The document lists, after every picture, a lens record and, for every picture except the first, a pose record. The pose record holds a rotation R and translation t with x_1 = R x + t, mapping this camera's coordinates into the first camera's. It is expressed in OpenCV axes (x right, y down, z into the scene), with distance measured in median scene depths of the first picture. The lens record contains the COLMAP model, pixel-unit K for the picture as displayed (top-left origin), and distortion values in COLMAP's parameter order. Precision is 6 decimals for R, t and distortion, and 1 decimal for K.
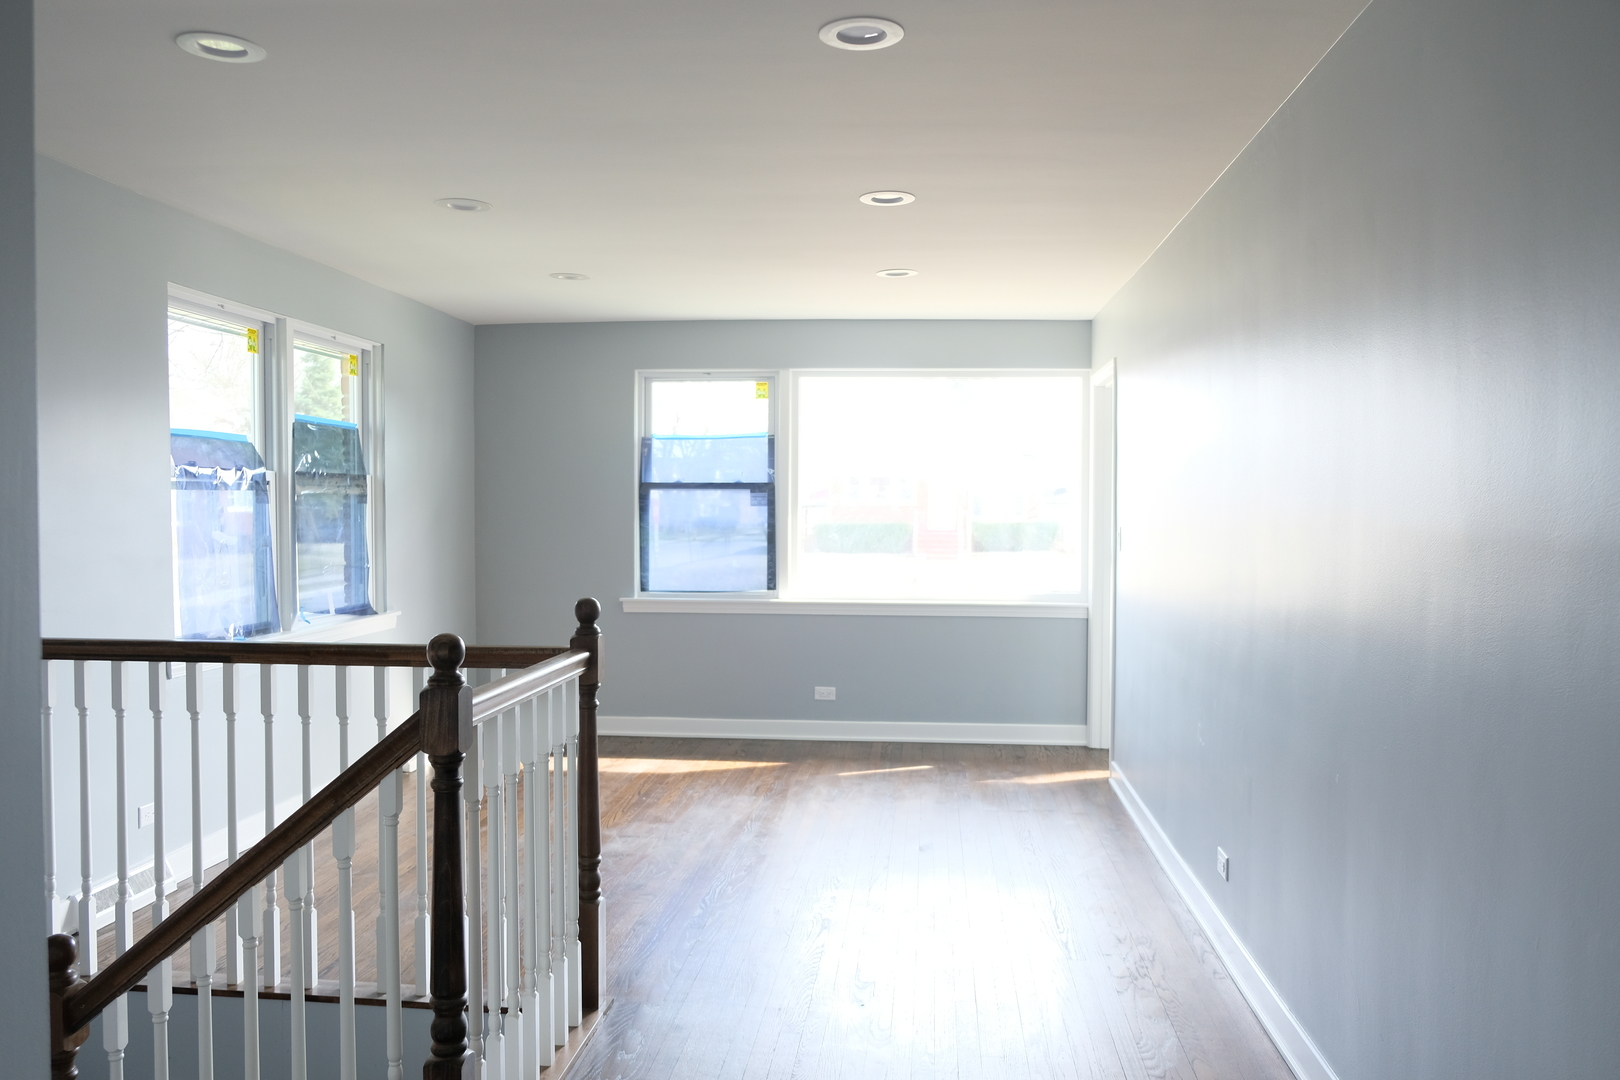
lens RADIAL K [[1251.4, 0, 821.1], [0, 1251.4, 544.3], [0, 0, 1]] dist [-0.046229, 0.029285]
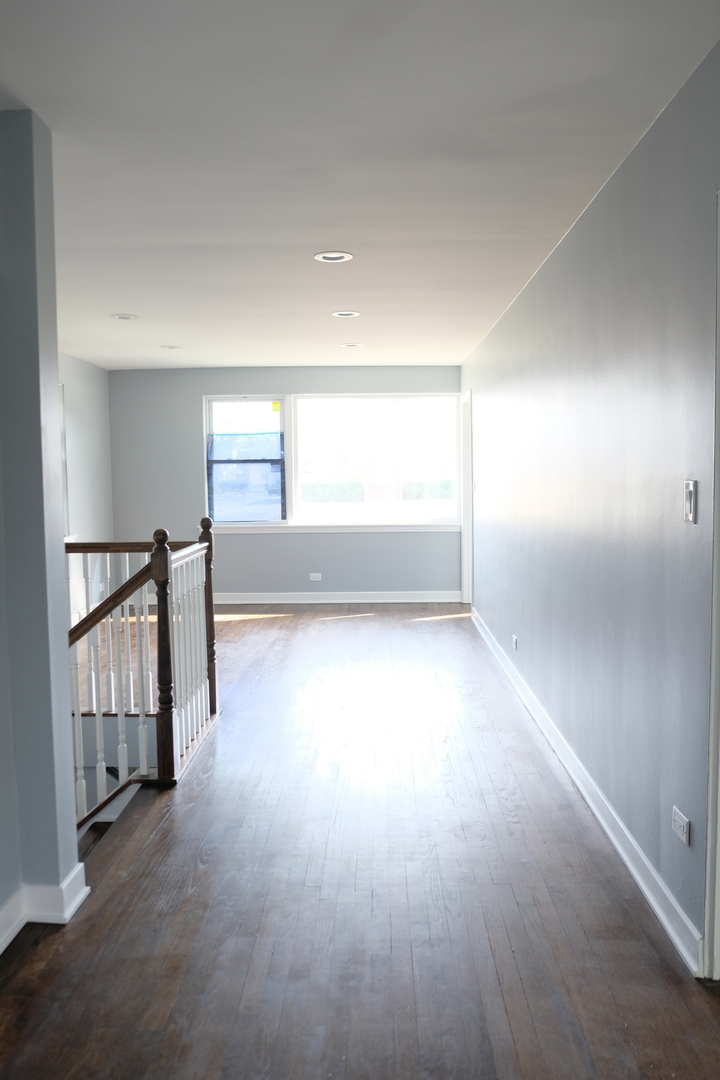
lens RADIAL K [[834.3, 0, 362.1], [0, 834.3, 531.0], [0, 0, 1]] dist [-0.046229, 0.029285]
pose [[0.997443, -0.021308, 0.068219, -0.011589], [0.018555, 0.998998, 0.040728, 0.007063], [-0.069018, -0.039358, 0.996839, -0.207890]]
